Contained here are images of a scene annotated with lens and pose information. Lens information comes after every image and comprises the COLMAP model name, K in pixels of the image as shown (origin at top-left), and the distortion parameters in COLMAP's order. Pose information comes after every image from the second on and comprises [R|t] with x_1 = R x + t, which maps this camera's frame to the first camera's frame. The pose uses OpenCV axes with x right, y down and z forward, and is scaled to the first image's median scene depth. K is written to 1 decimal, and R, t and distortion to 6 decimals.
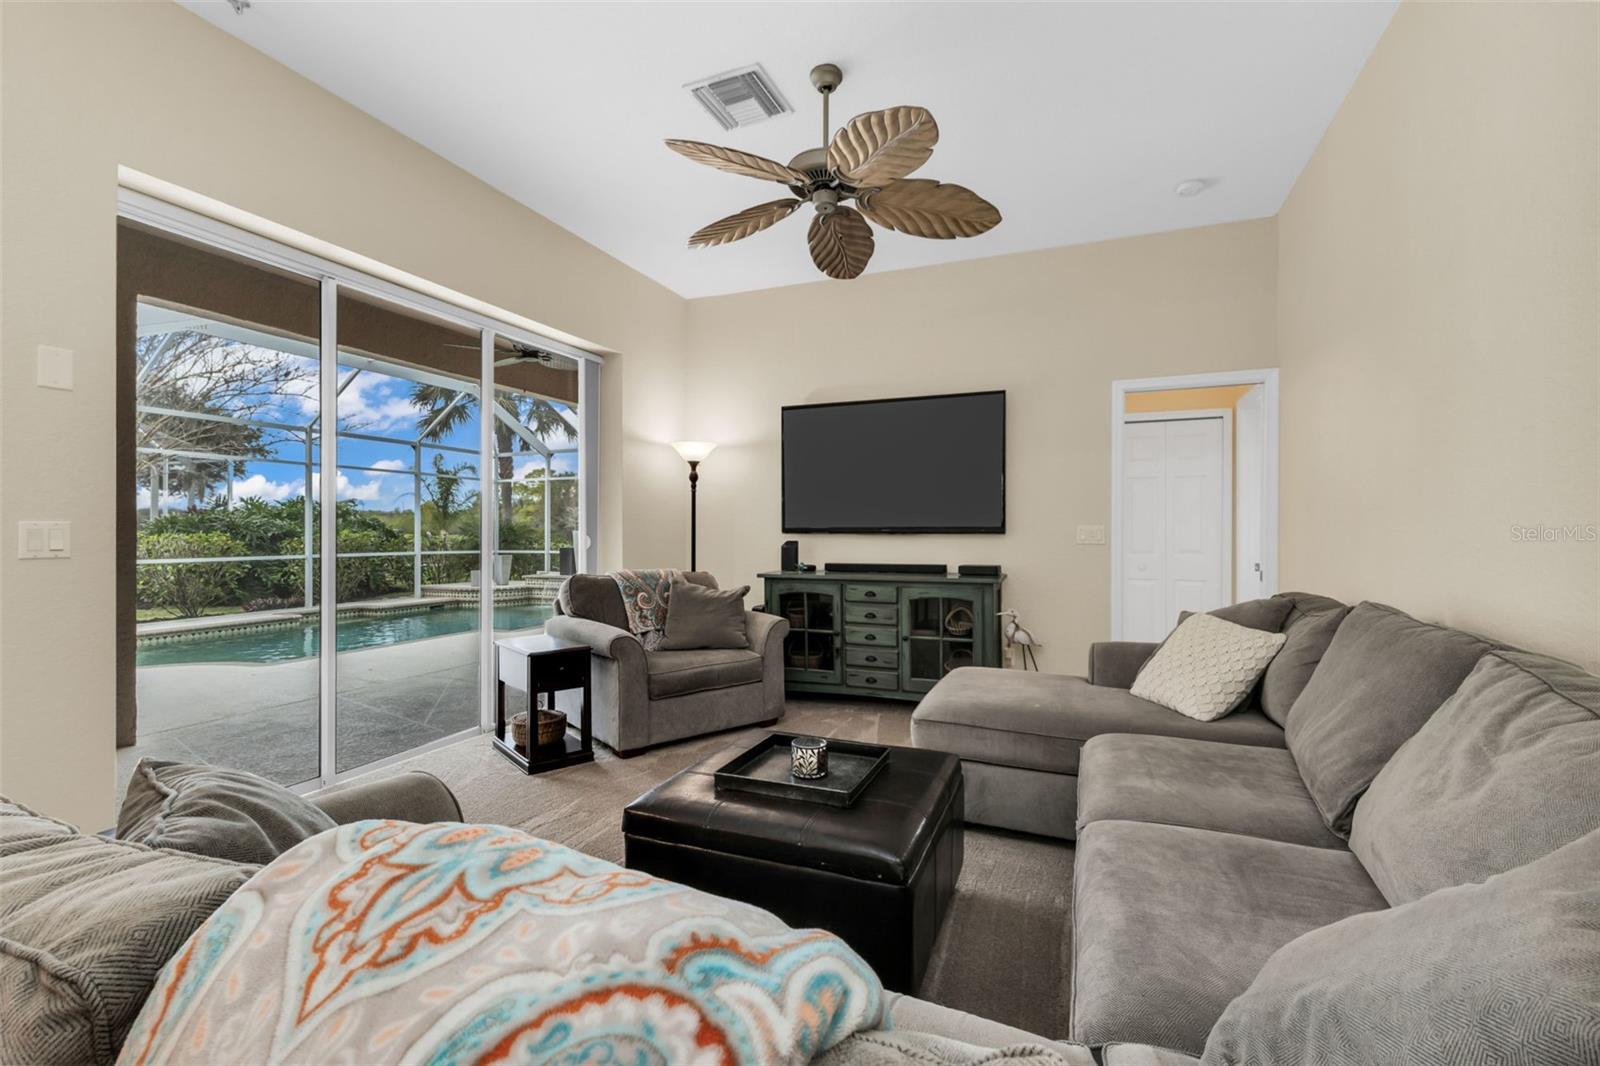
lens RADIAL K [[685.6, 0, 794.2], [0, 685.6, 532.2], [0, 0, 1]] dist [0.008971, -0.002421]
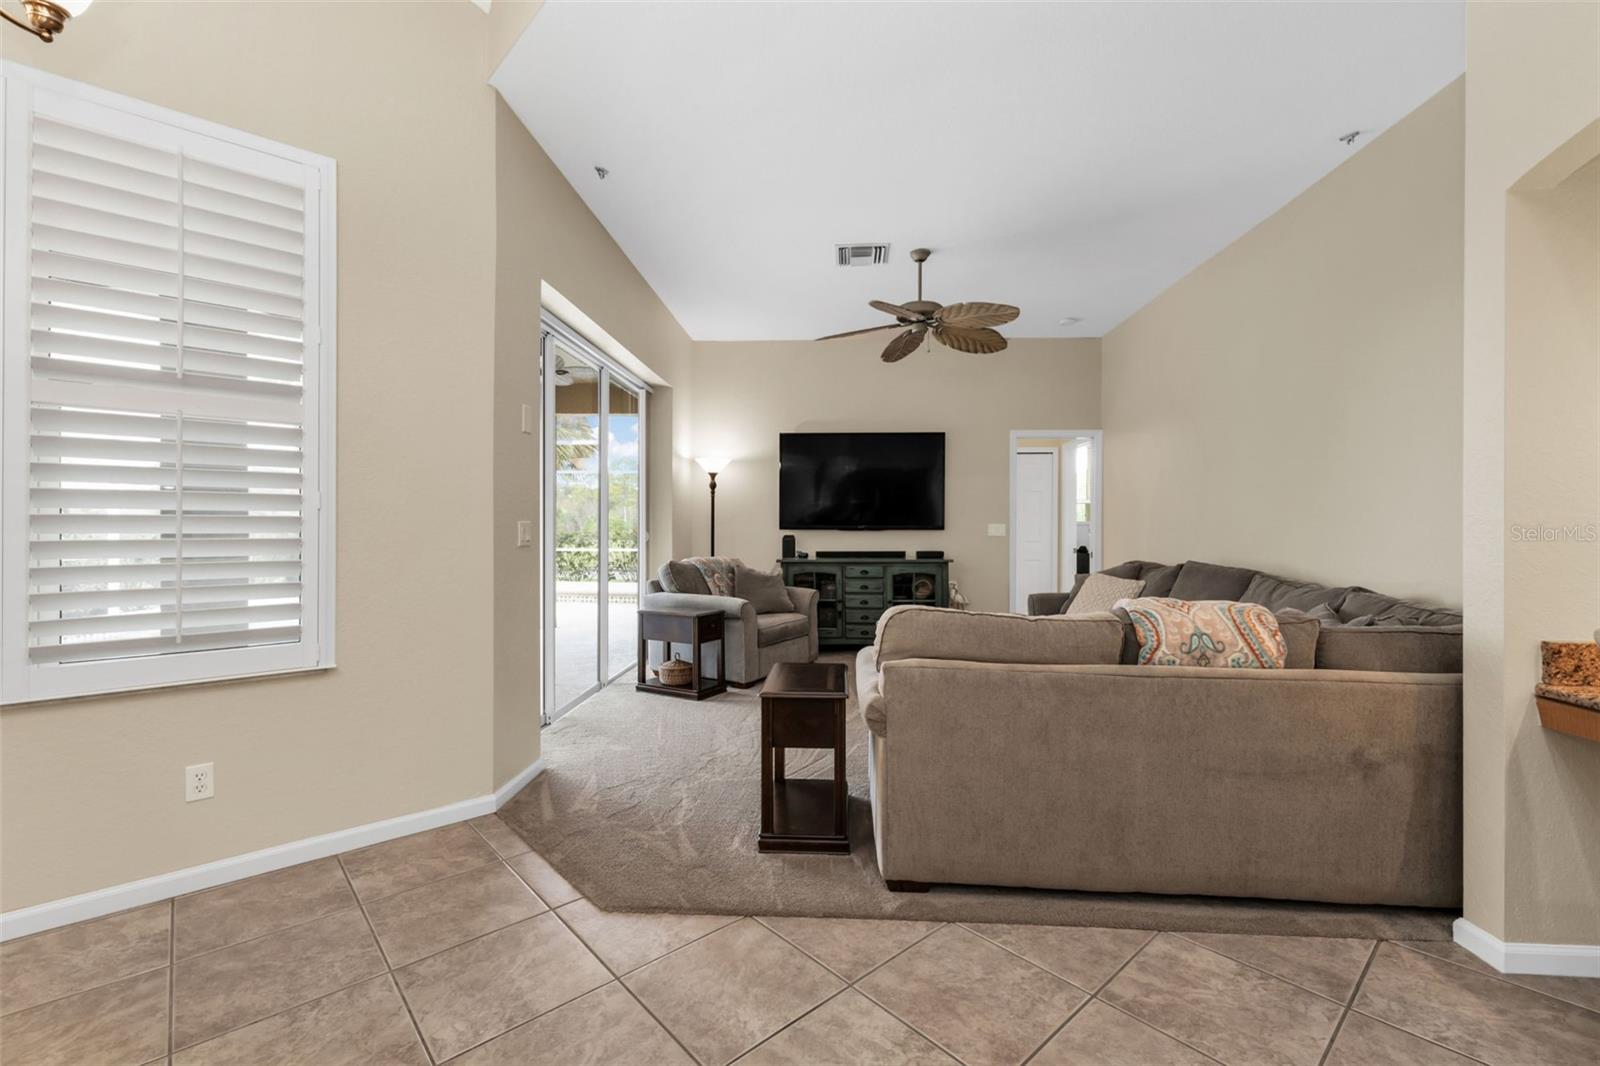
lens RADIAL K [[685.6, 0, 794.9], [0, 685.6, 526.6], [0, 0, 1]] dist [0.008971, -0.002421]
pose [[0.942574, 0.001047, 0.333994, -0.491009], [0.000047, 0.999995, -0.003267, 0.000862], [-0.333996, 0.003095, 0.942569, -0.284165]]
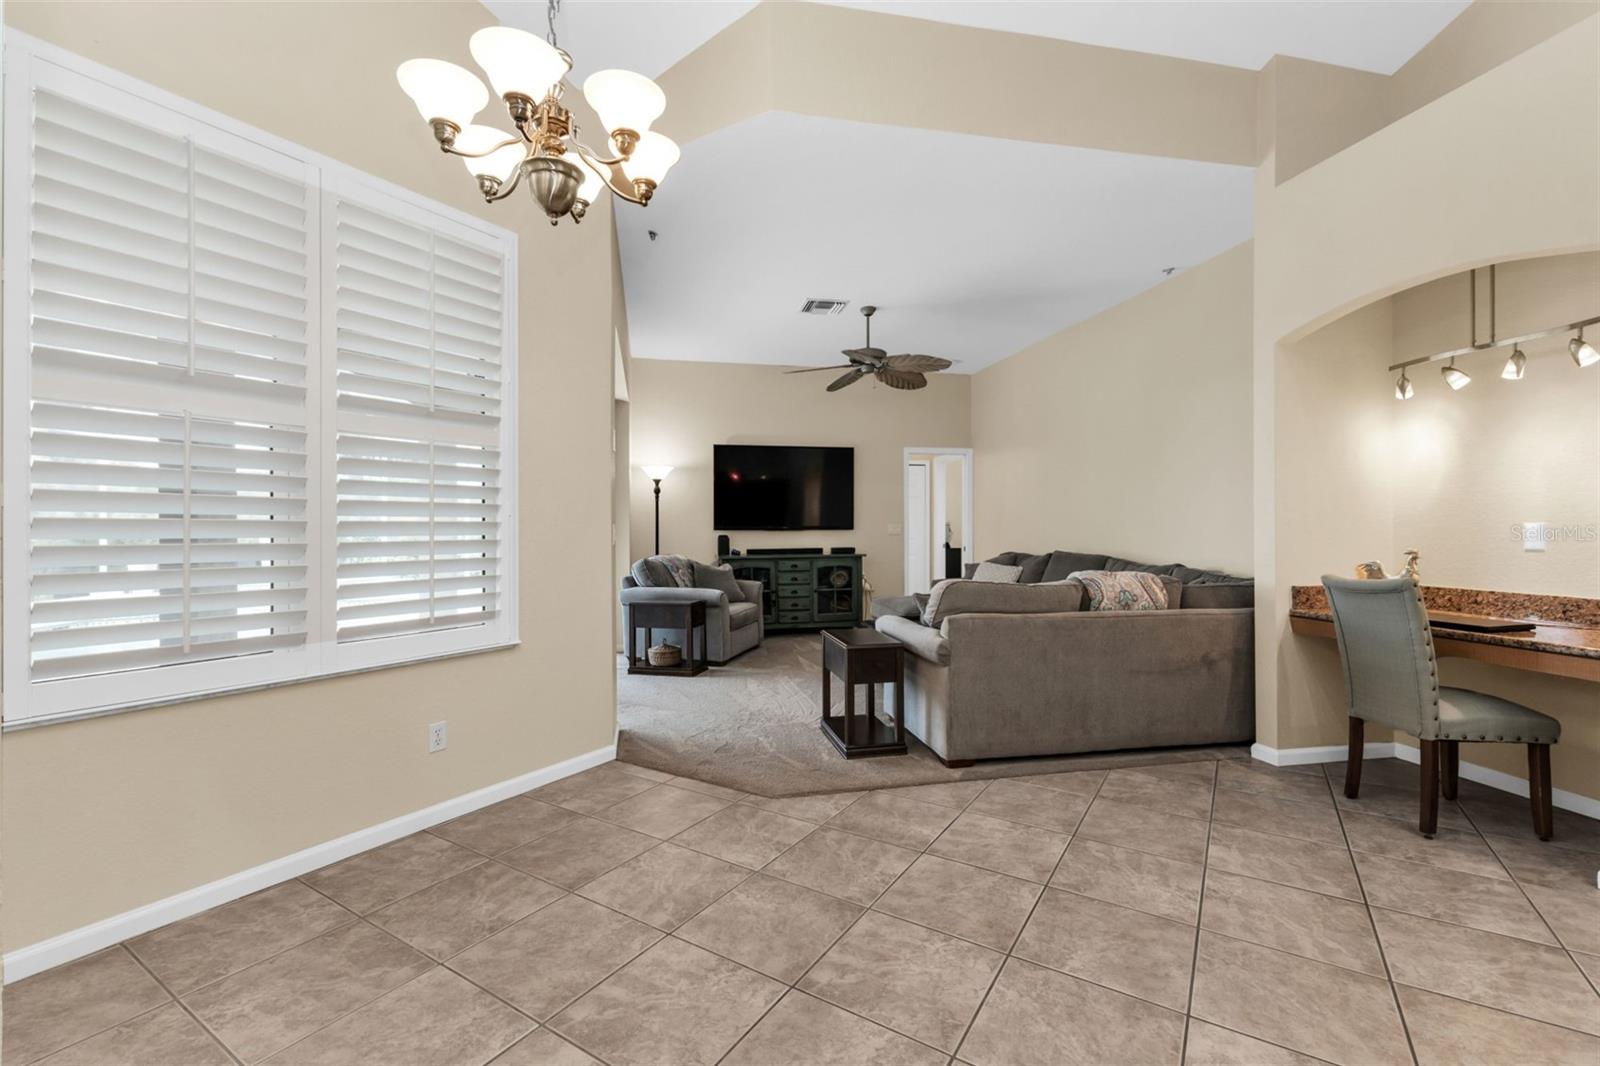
lens RADIAL K [[685.6, 0, 791.7], [0, 685.6, 526.7], [0, 0, 1]] dist [0.008971, -0.002421]
pose [[0.823254, -0.004434, 0.567656, -0.824535], [0.007413, 0.999968, -0.002940, -0.000102], [-0.567625, 0.006629, 0.823261, -0.358902]]
